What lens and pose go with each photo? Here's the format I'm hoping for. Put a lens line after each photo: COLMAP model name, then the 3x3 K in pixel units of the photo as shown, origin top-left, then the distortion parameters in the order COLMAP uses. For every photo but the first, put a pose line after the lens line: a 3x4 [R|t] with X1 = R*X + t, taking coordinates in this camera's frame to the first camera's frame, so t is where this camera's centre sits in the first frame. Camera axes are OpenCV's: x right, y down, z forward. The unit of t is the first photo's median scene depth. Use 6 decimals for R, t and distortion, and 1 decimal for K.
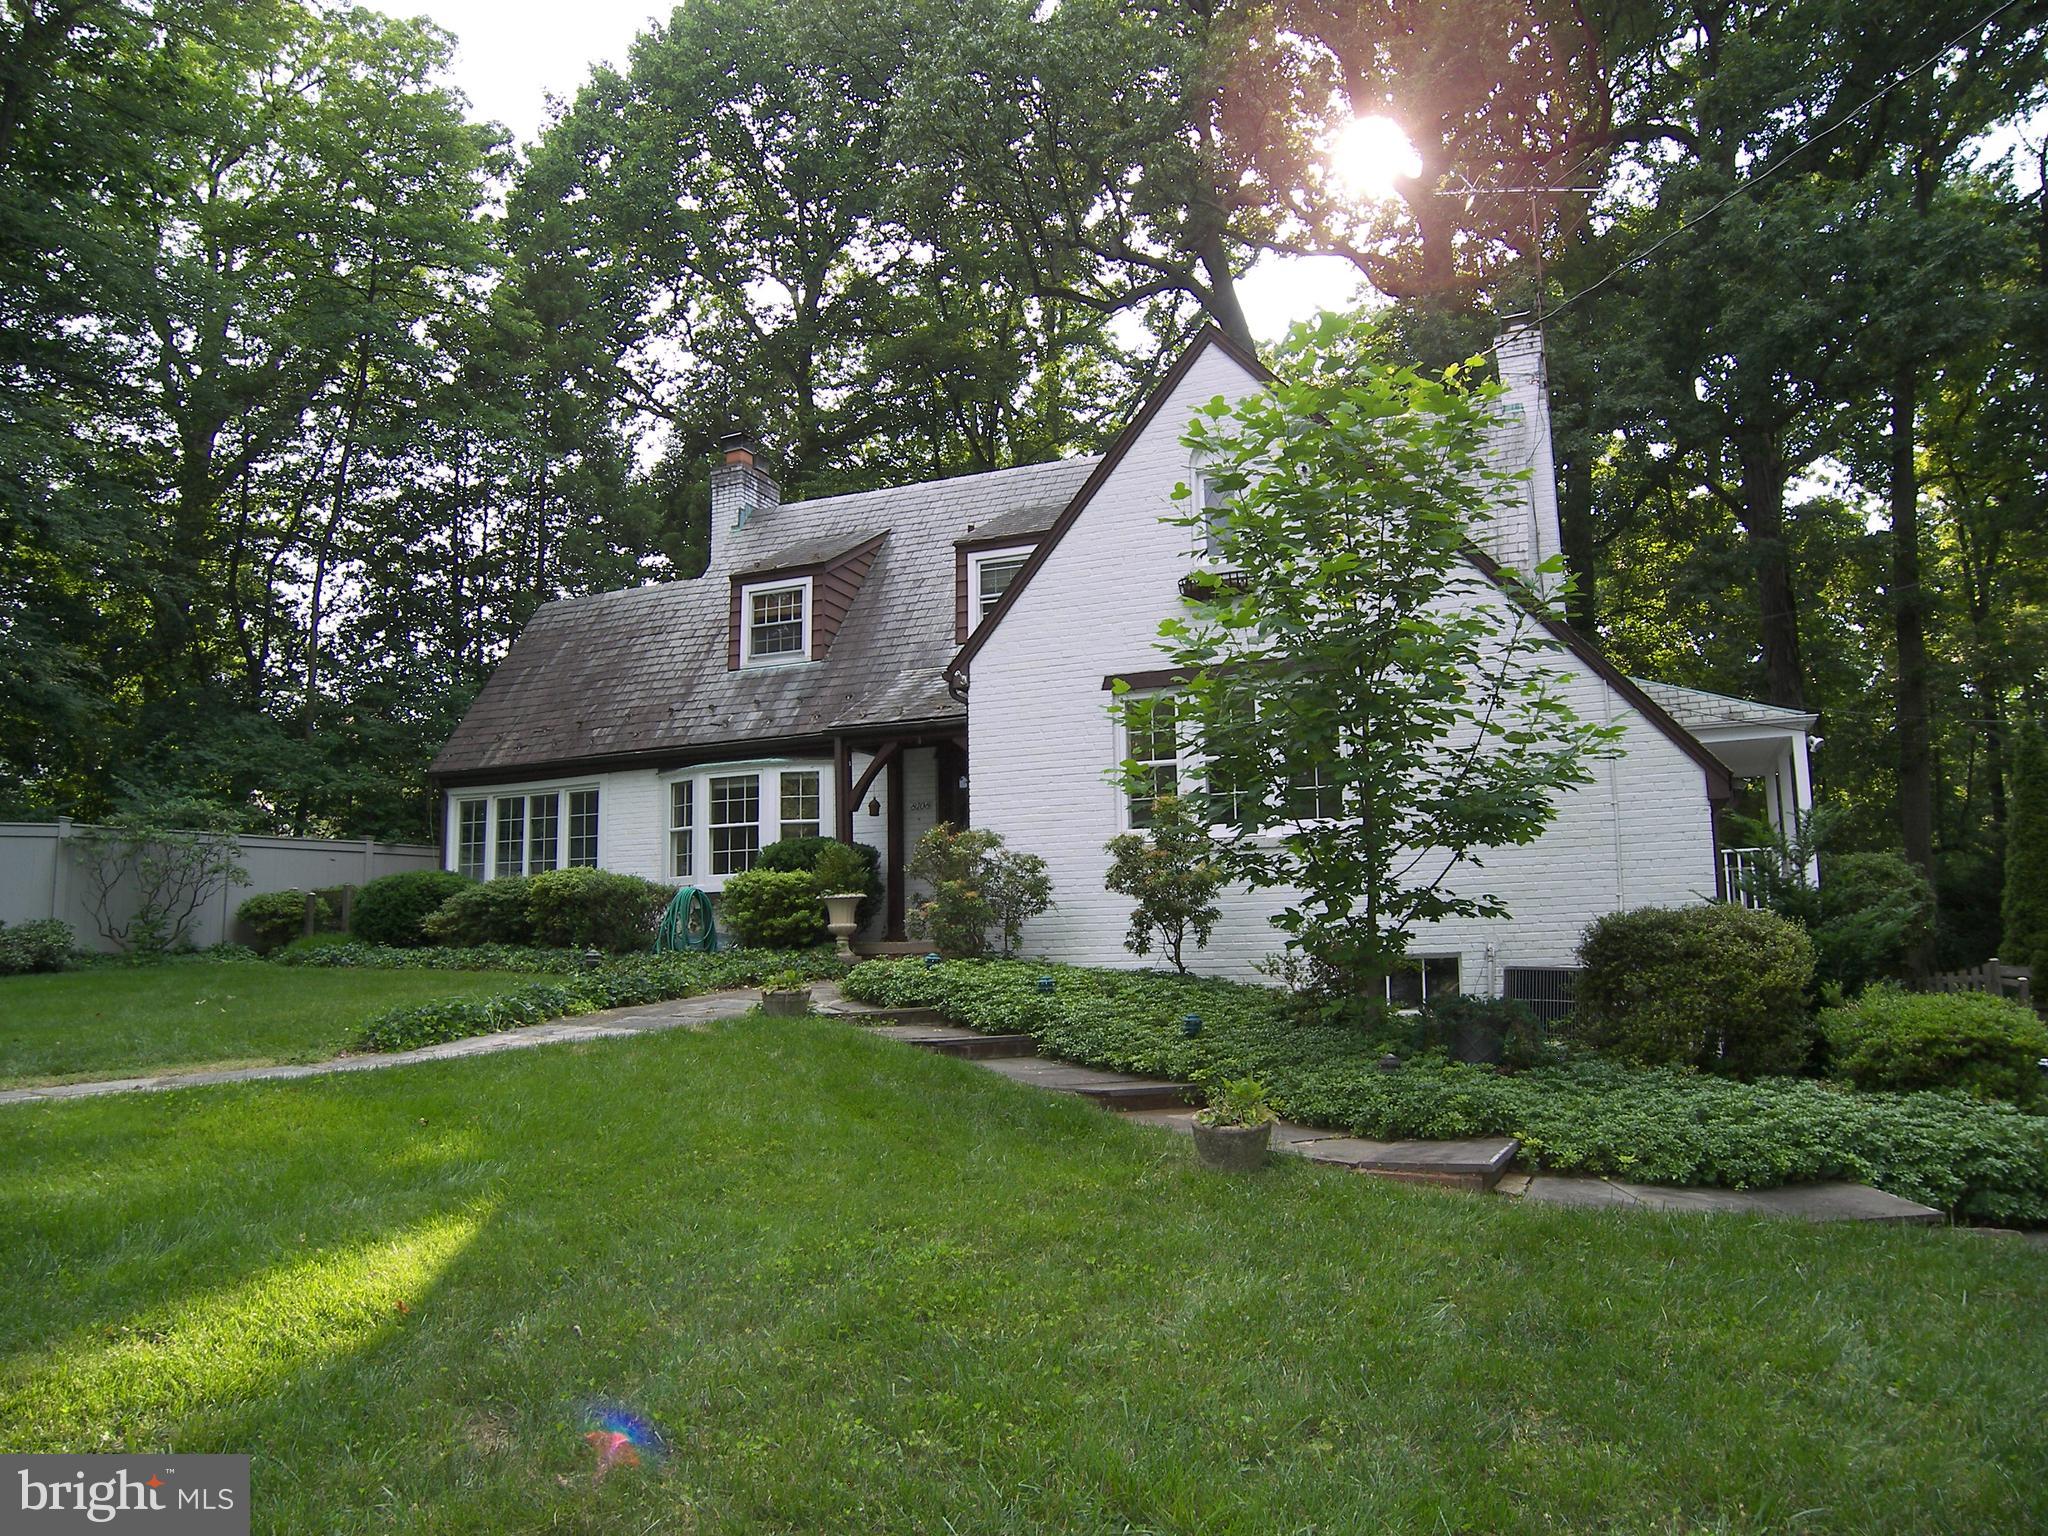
lens RADIAL K [[1442.6, 0, 1022.3], [0, 1442.6, 777.4], [0, 0, 1]] dist [-0.076857, 0.015285]
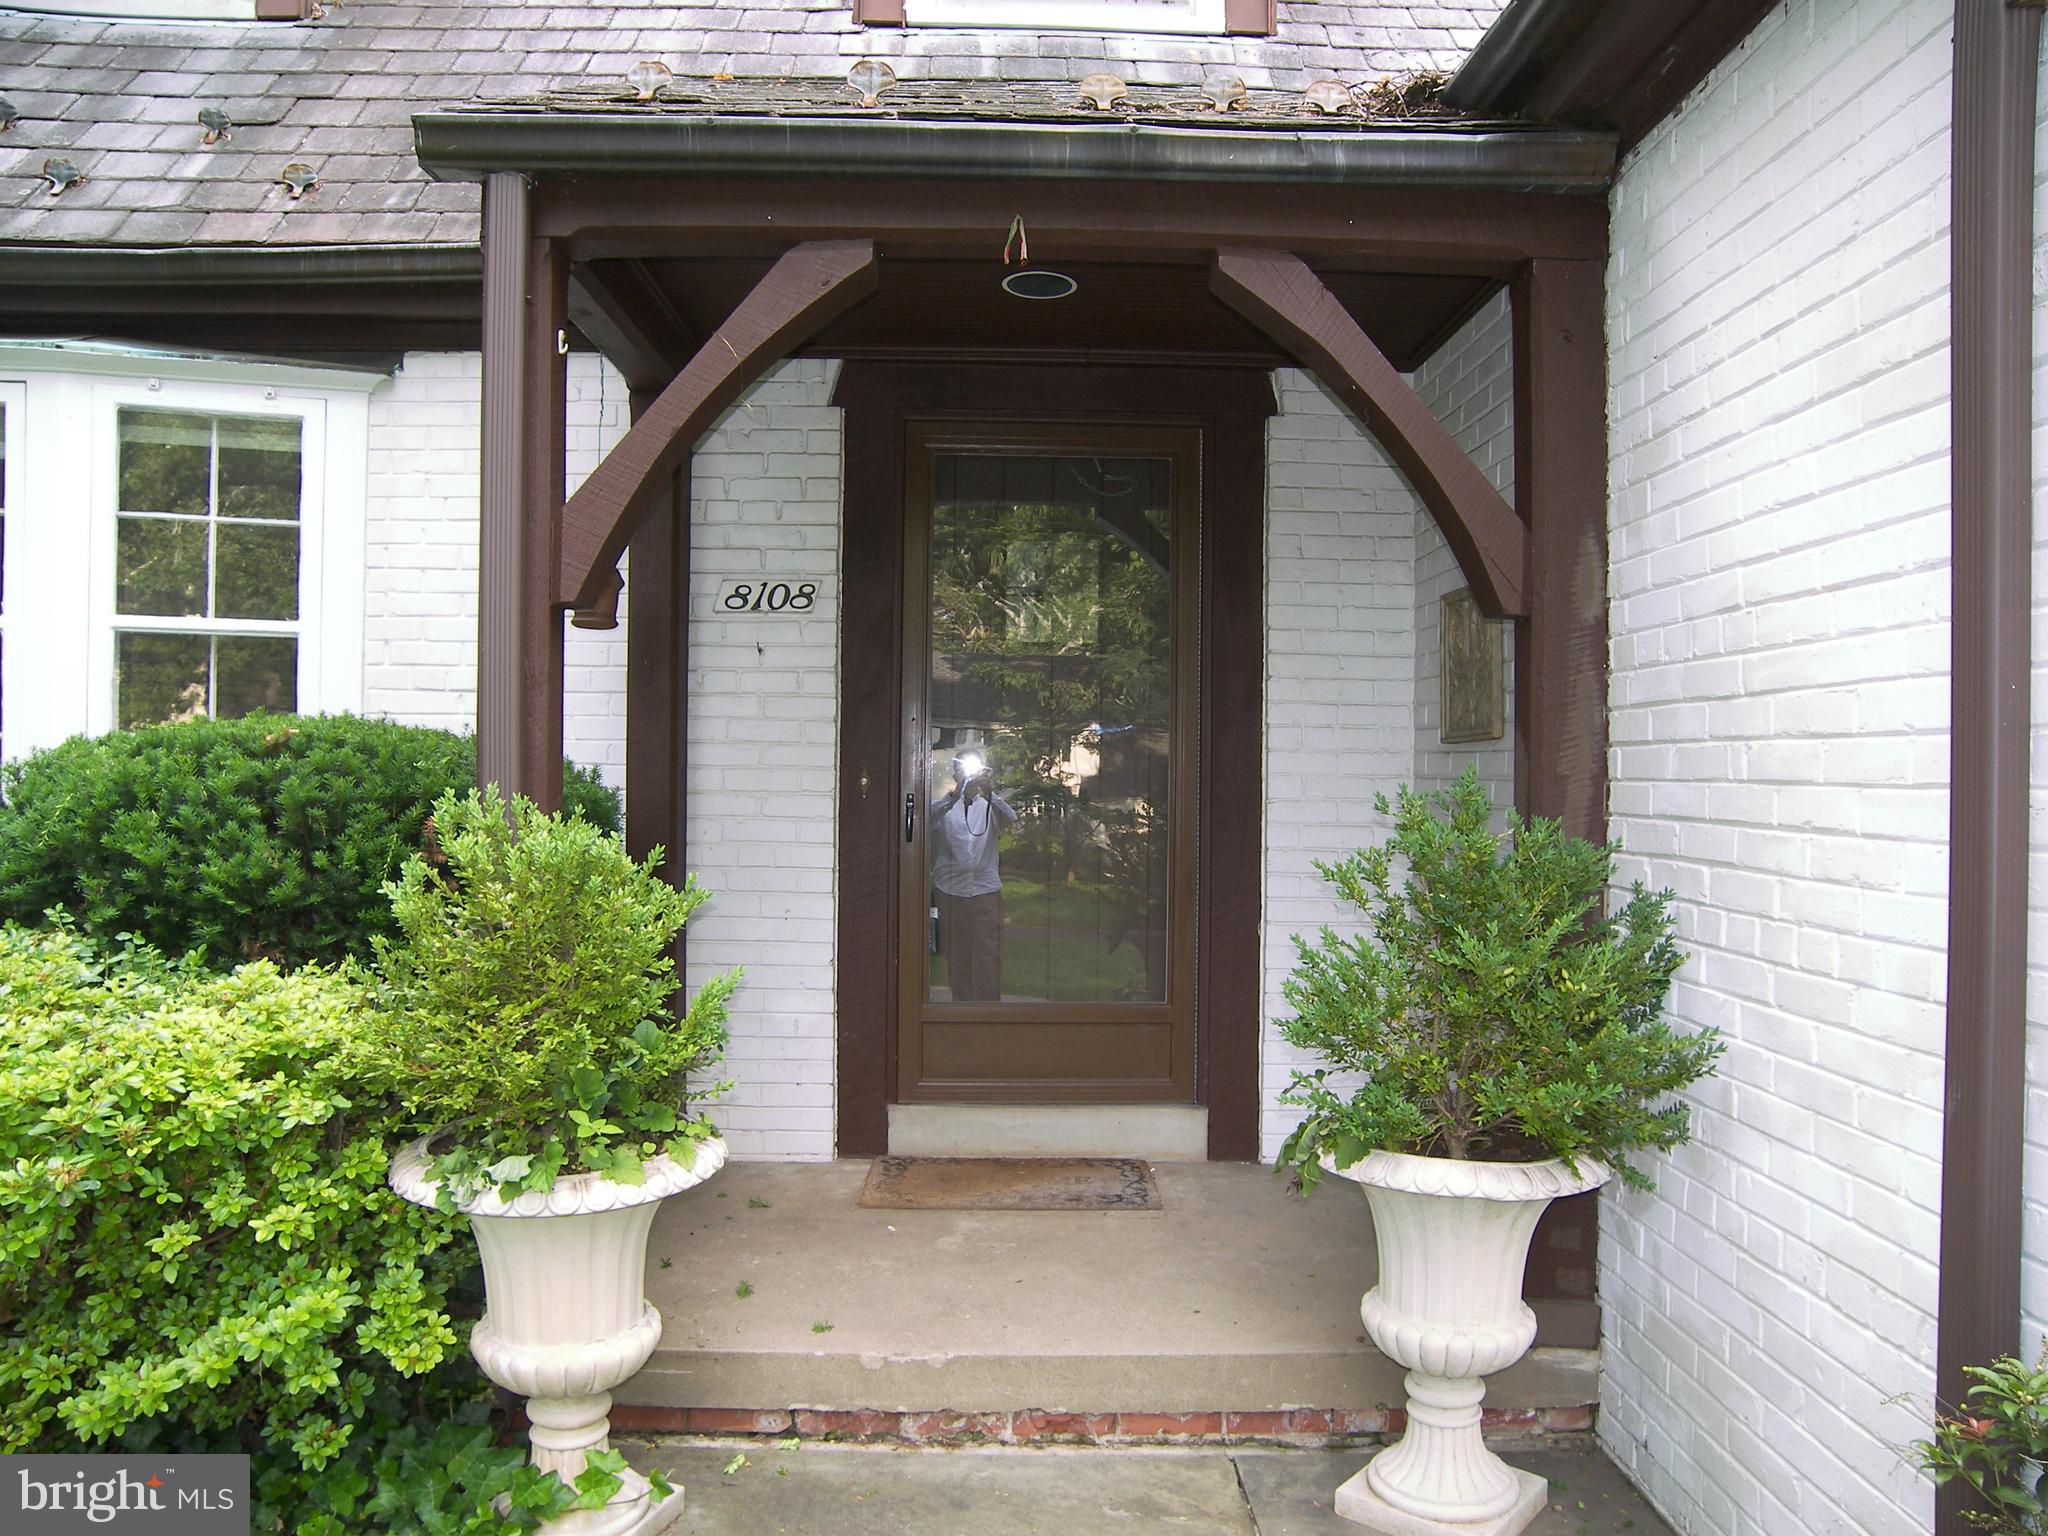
lens RADIAL K [[1442.6, 0, 1039.1], [0, 1442.6, 768.7], [0, 0, 1]] dist [-0.076857, 0.015285]
pose [[0.909059, 0.026494, 0.415825, -0.116832], [-0.079615, 0.990634, 0.110935, 0.016118], [-0.408991, -0.133952, 0.902654, 0.684264]]
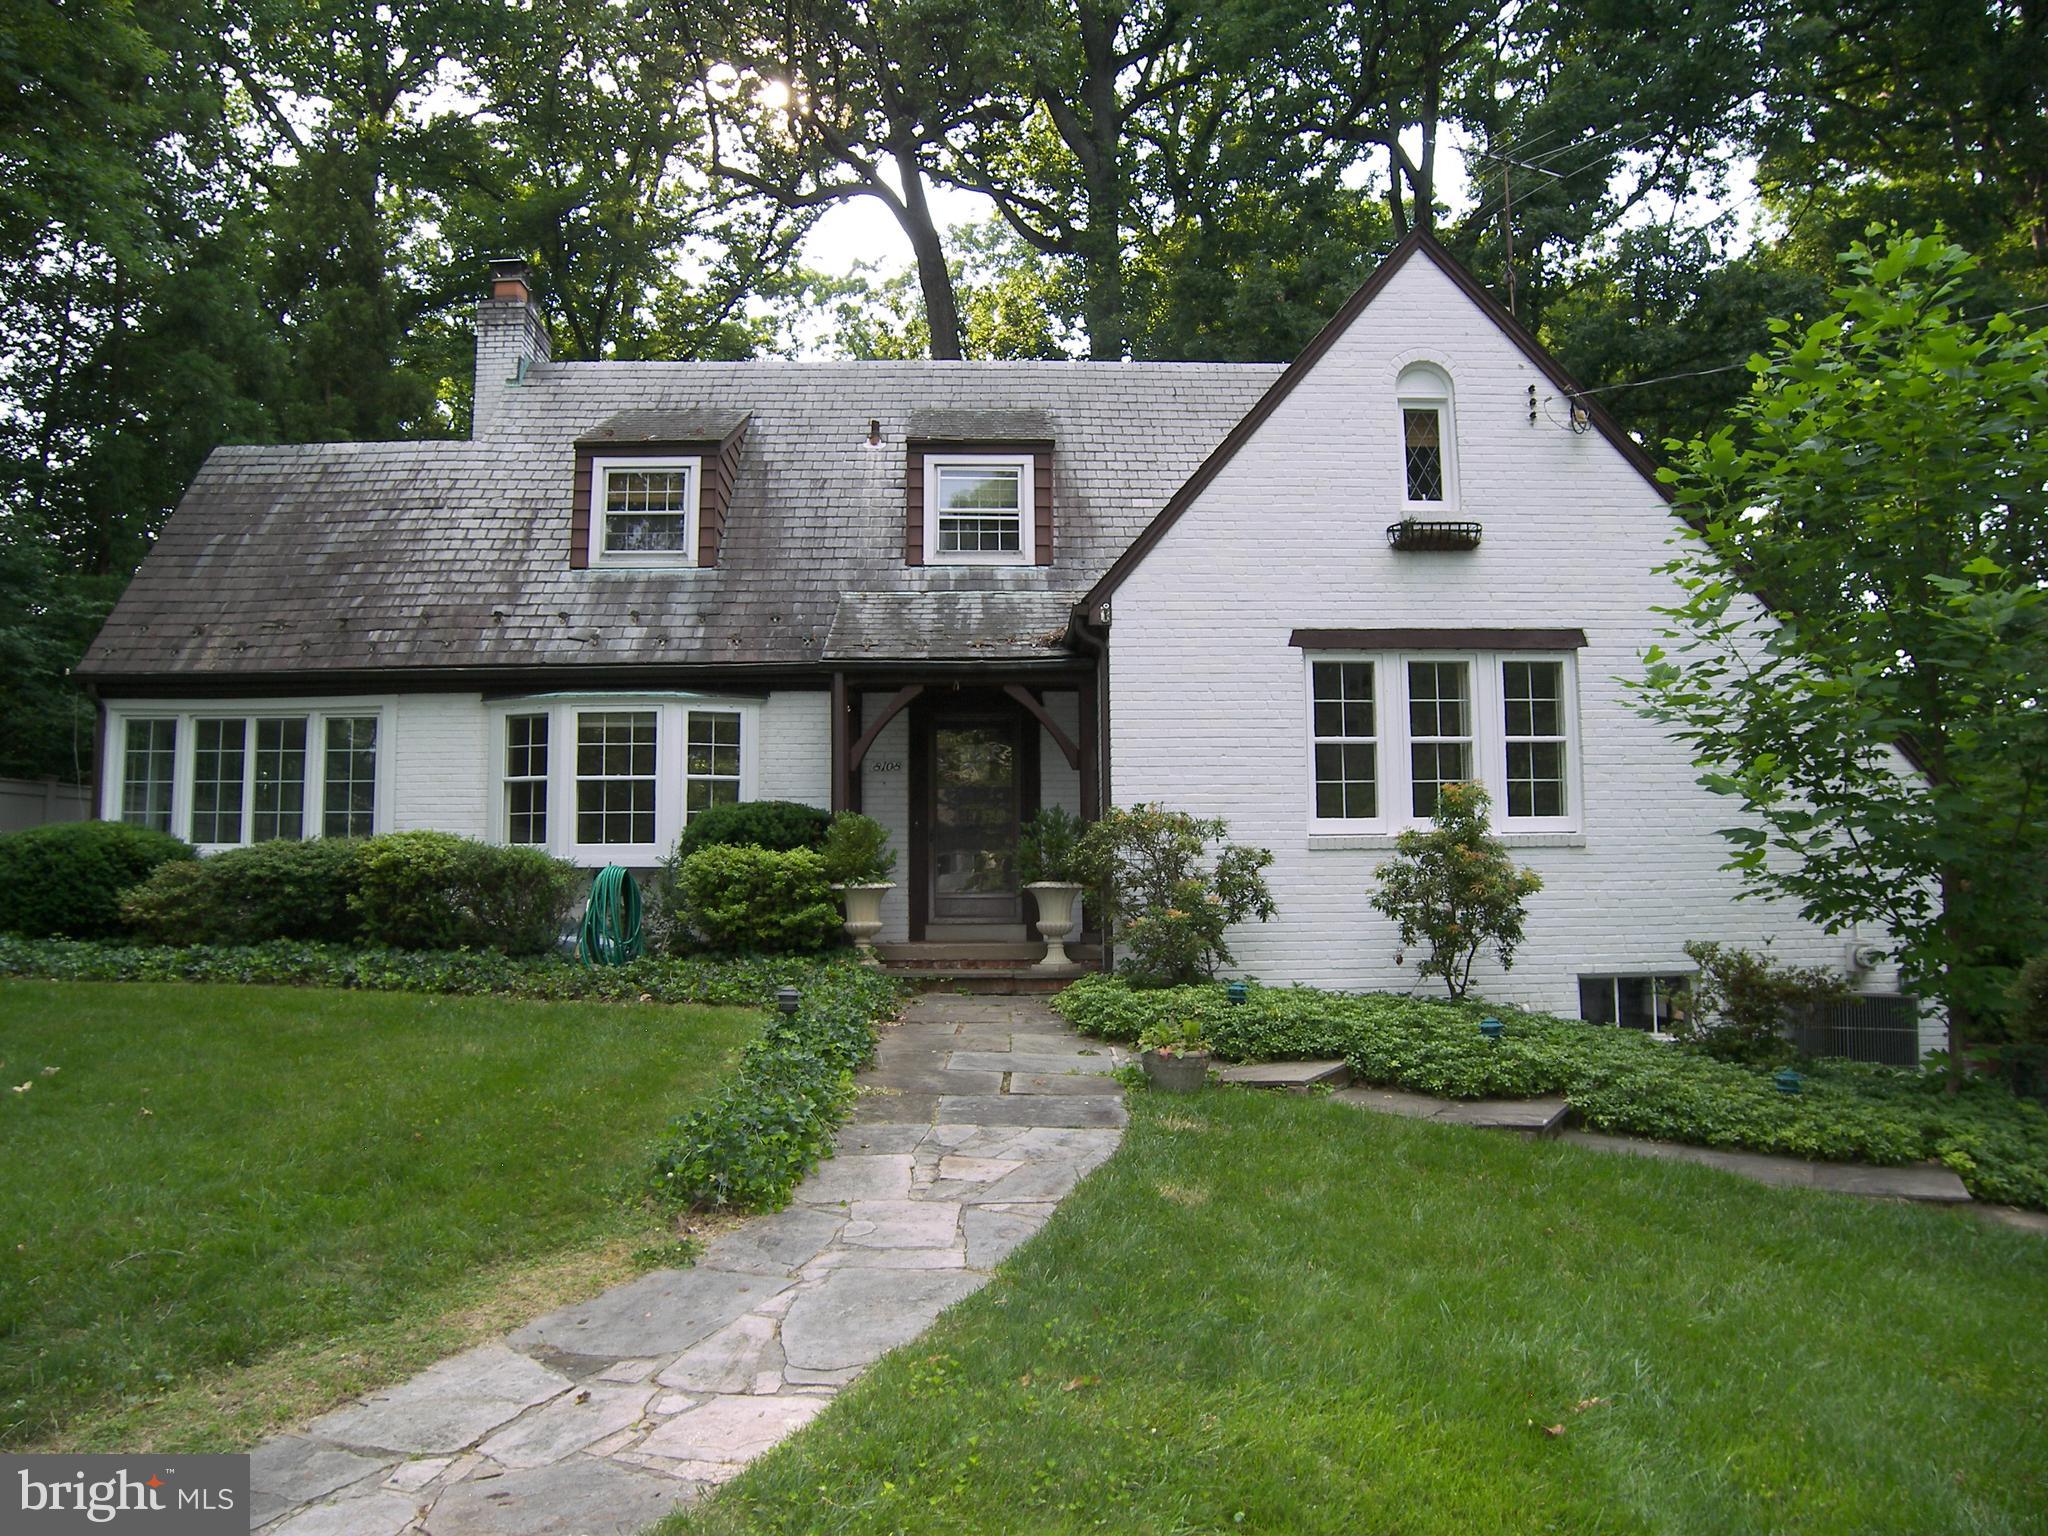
lens RADIAL K [[1442.6, 0, 1021.4], [0, 1442.6, 753.9], [0, 0, 1]] dist [-0.076857, 0.015285]
pose [[0.912367, 0.054003, 0.405795, -0.291079], [-0.060804, 0.998142, 0.003876, 0.004885], [-0.404831, -0.028210, 0.913956, 0.226941]]
